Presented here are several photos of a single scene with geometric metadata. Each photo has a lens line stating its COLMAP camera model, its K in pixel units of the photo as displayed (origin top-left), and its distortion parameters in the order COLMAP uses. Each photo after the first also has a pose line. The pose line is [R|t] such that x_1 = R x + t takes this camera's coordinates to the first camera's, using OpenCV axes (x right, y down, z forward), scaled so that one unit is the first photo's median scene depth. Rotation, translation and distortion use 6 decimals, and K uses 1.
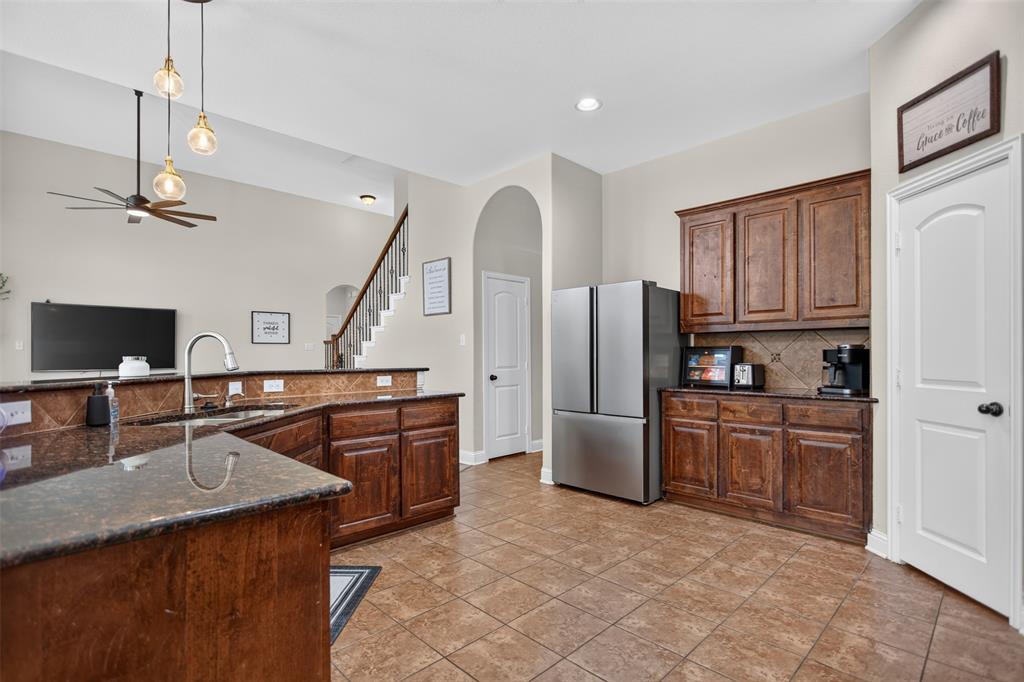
lens RADIAL K [[484.5, 0, 510.0], [0, 484.5, 352.9], [0, 0, 1]] dist [0.000291, -0.000086]
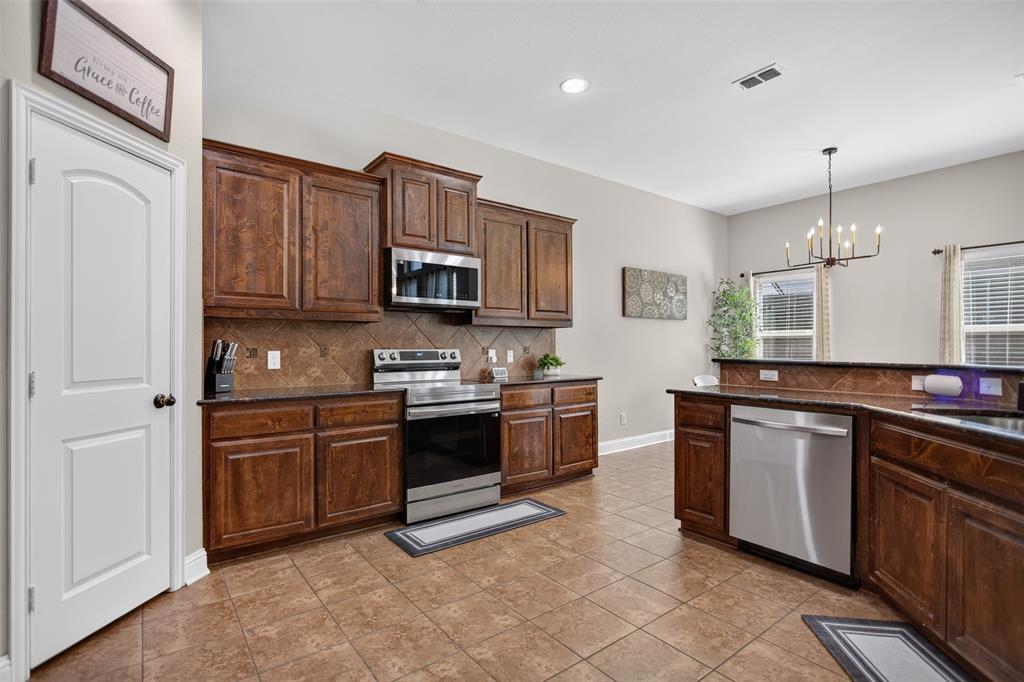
lens RADIAL K [[486.9, 0, 509.6], [0, 486.9, 346.0], [0, 0, 1]] dist [0.000612, 0.000140]
pose [[-0.992734, 0.006686, 0.120147, 0.089354], [0.006011, 0.999964, -0.005980, 0.005930], [-0.120183, -0.005214, -0.992738, 1.404154]]
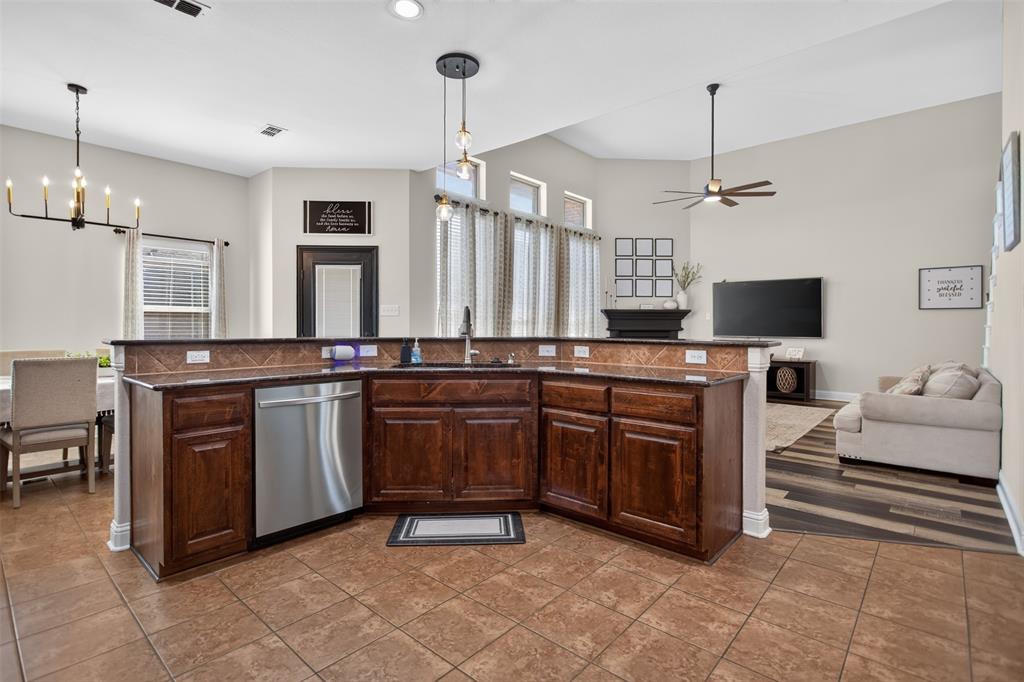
lens RADIAL K [[489.7, 0, 512.8], [0, 489.7, 328.5], [0, 0, 1]] dist [-0.000582, -0.000136]
pose [[0.079188, 0.010343, -0.996806, 0.629336], [0.002141, 0.999942, 0.010546, 0.004401], [0.996857, -0.002970, 0.079161, 0.806090]]
